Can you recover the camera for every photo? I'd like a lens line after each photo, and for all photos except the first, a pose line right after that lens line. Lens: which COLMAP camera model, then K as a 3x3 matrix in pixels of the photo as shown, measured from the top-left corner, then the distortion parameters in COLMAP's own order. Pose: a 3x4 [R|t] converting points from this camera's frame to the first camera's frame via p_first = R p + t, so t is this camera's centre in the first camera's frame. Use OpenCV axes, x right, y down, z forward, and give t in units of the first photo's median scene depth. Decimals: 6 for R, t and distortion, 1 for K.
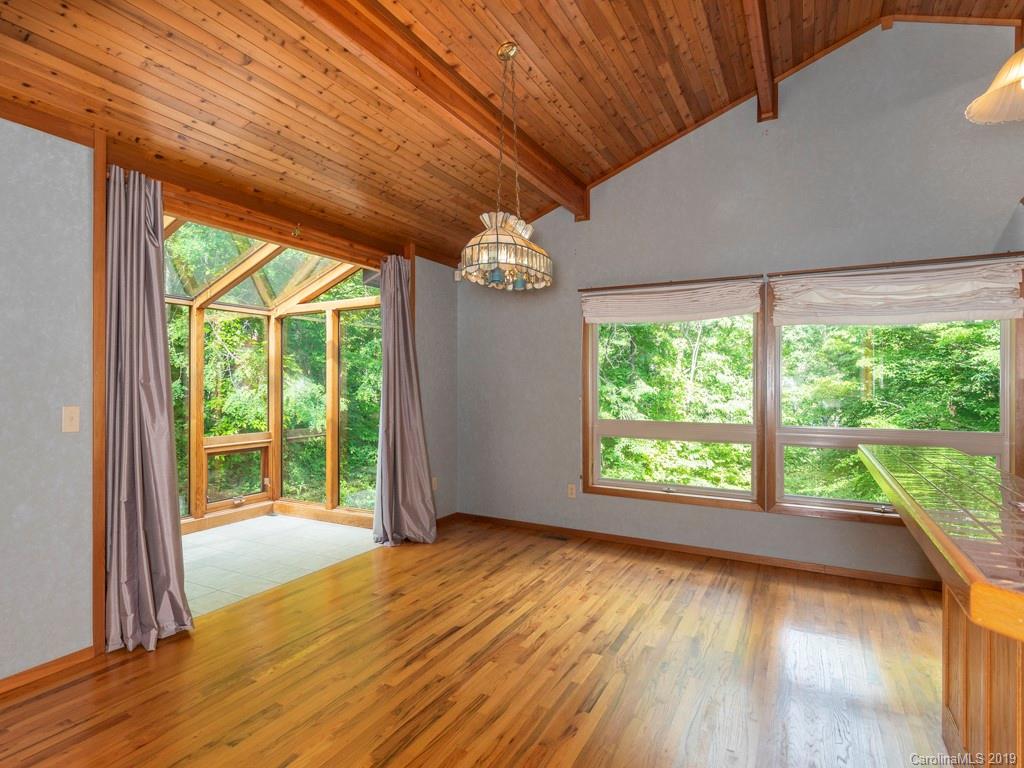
lens RADIAL K [[548.3, 0, 512.6], [0, 548.3, 384.2], [0, 0, 1]] dist [0.004549, -0.000223]
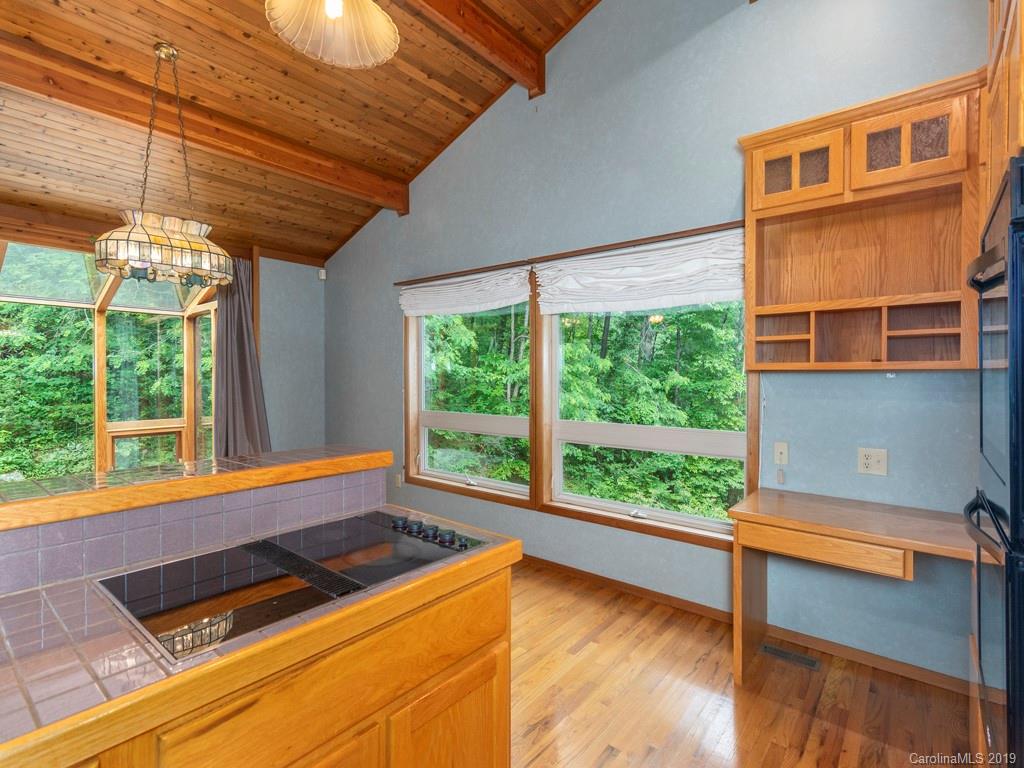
lens RADIAL K [[509.5, 0, 514.6], [0, 509.5, 378.7], [0, 0, 1]] dist [0.003562, 0.000597]
pose [[0.982000, 0.000419, -0.188880, 0.526136], [0.001030, 0.999971, 0.007574, -0.002322], [0.188878, -0.007633, 0.981971, 0.115961]]
